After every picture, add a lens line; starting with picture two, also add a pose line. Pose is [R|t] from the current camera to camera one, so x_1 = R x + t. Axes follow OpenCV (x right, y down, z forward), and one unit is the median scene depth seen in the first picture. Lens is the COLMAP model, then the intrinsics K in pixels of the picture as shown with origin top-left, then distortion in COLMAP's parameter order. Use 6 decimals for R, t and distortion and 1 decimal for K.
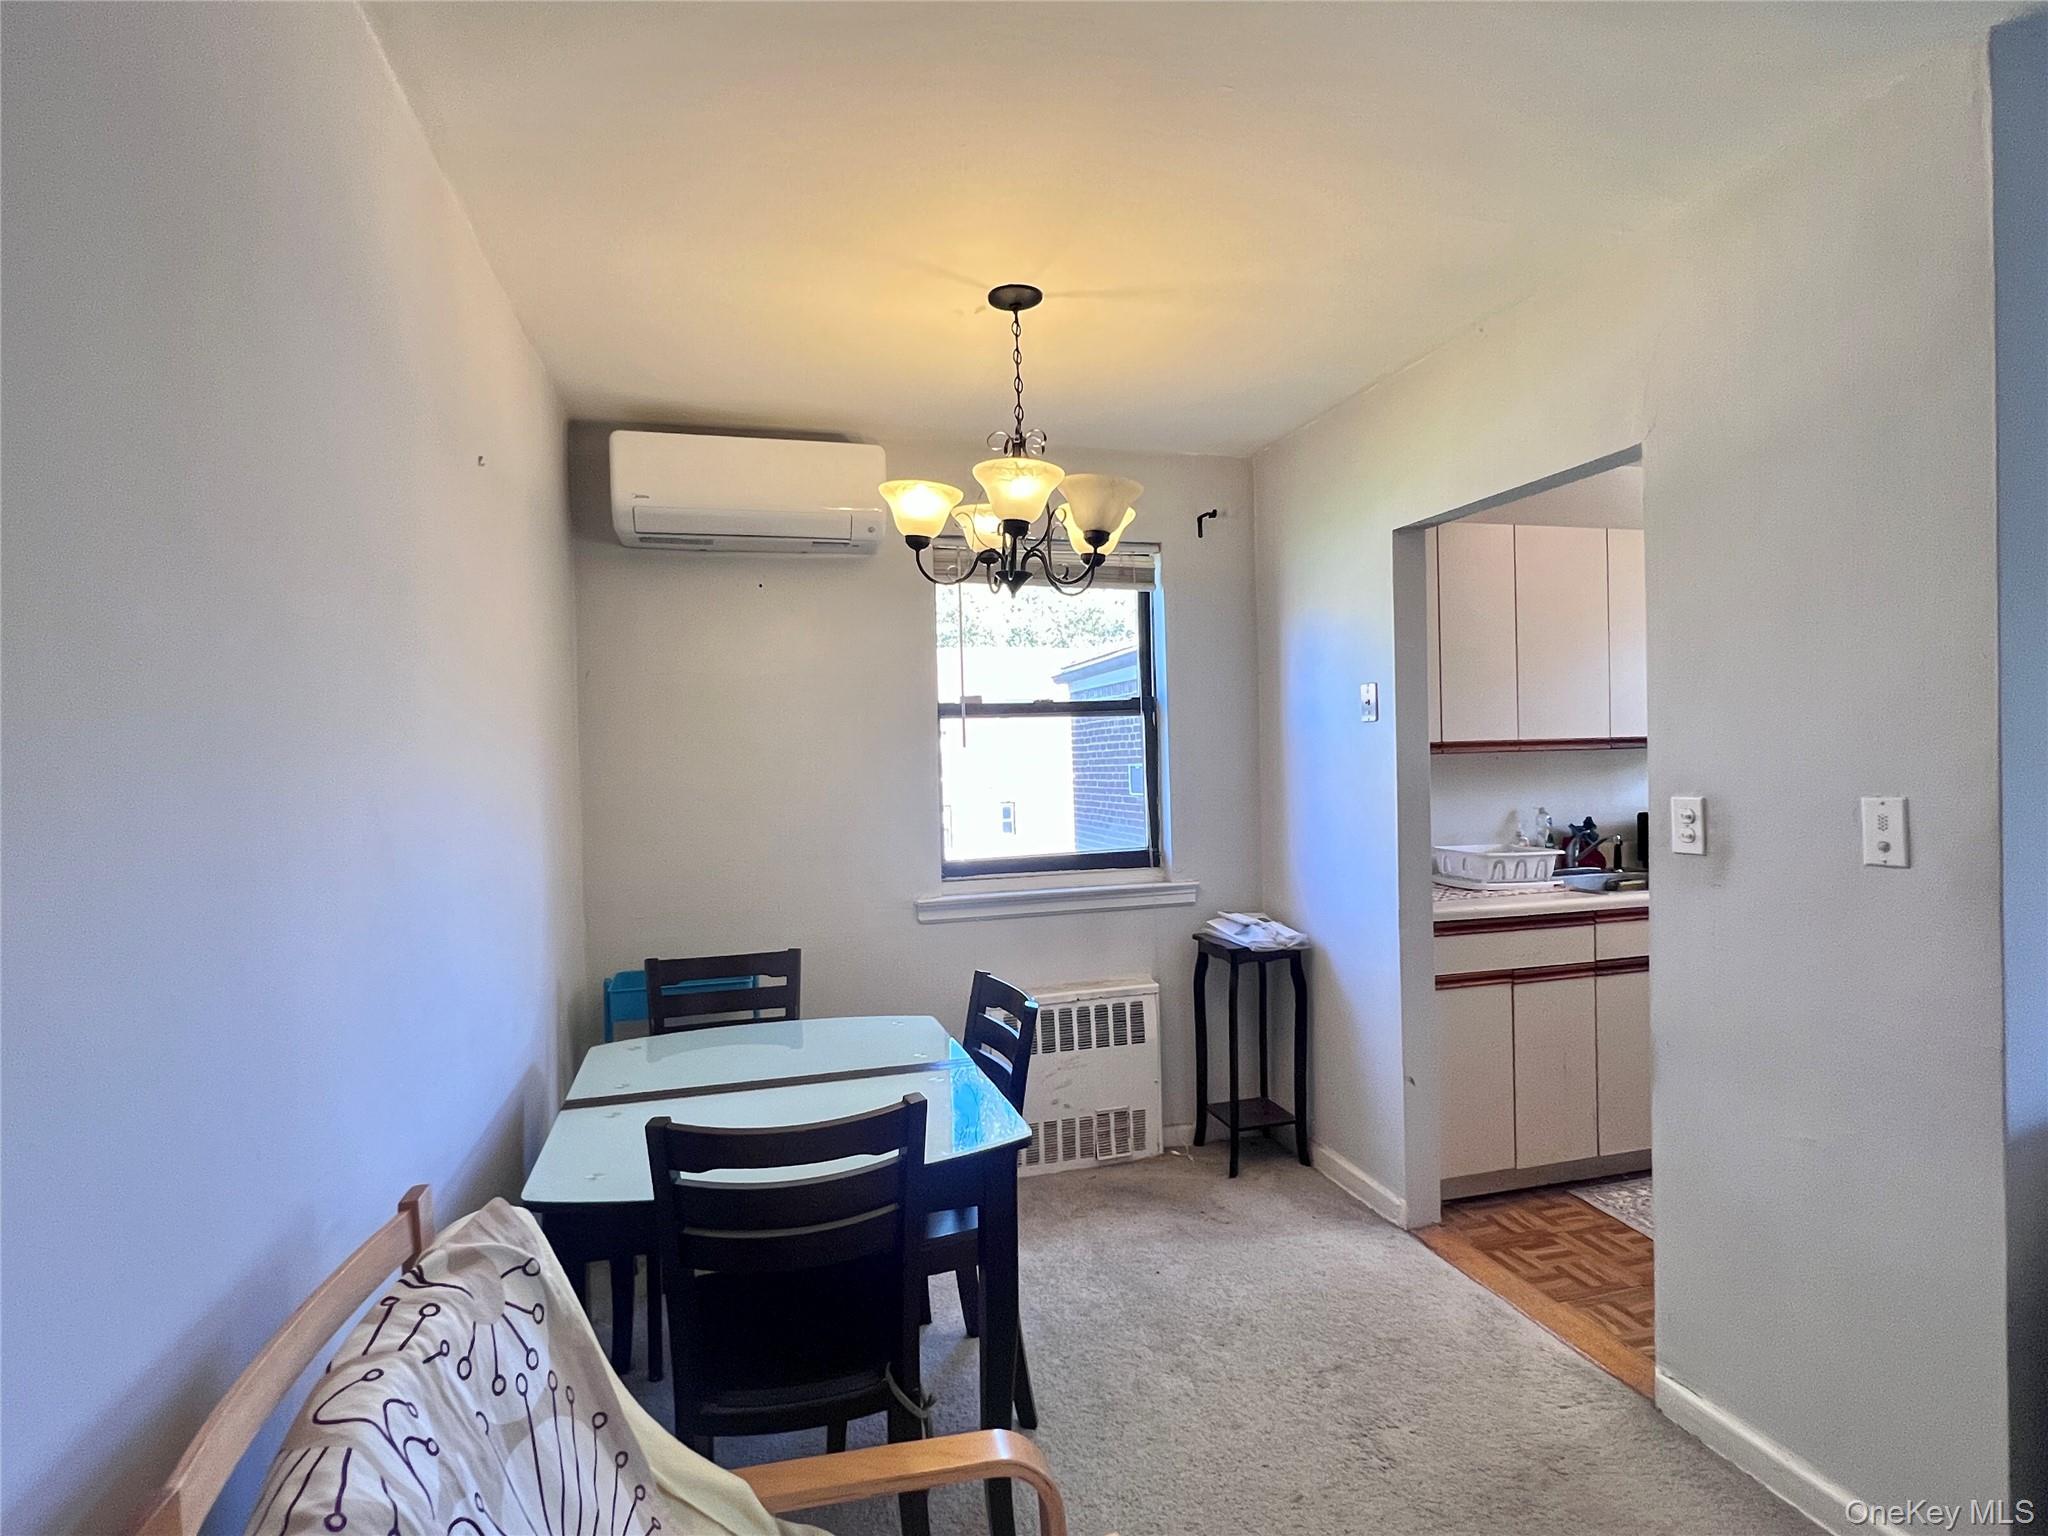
lens RADIAL K [[1043.5, 0, 1021.2], [0, 1043.5, 761.5], [0, 0, 1]] dist [-0.001936, 0.000117]
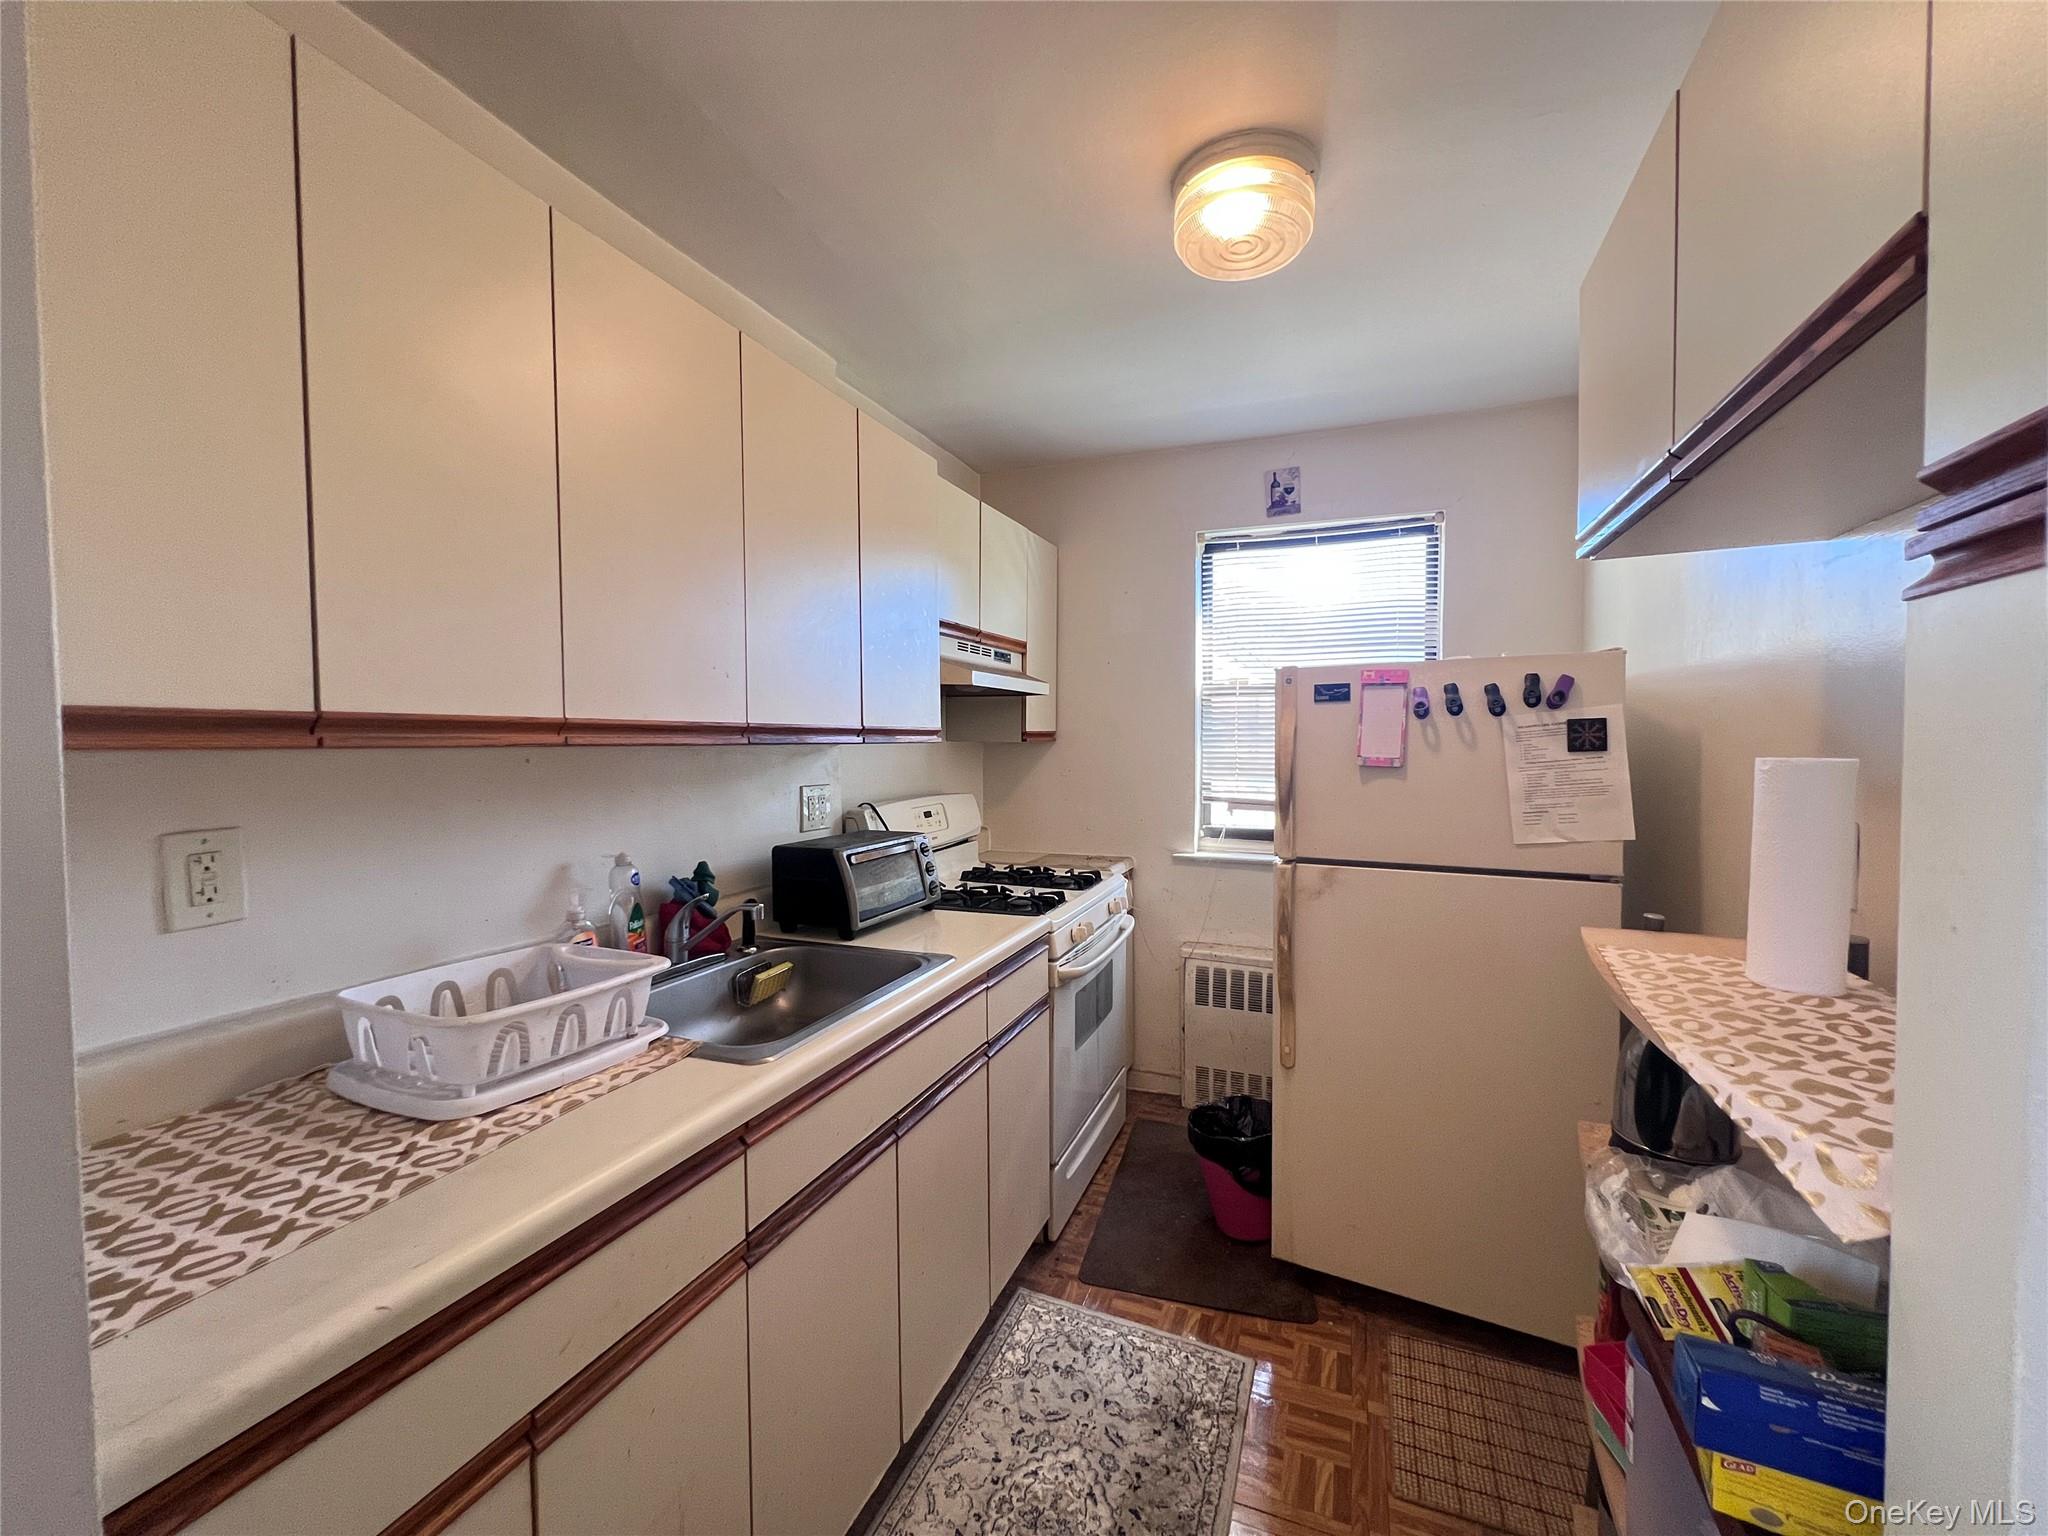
lens RADIAL K [[815.7, 0, 1028.0], [0, 815.7, 768.2], [0, 0, 1]] dist [-0.000345, -0.000087]
pose [[0.602006, -0.007429, 0.798457, 0.310810], [-0.002213, 0.999937, 0.010971, -0.004401], [-0.798489, -0.008372, 0.601952, 0.621076]]
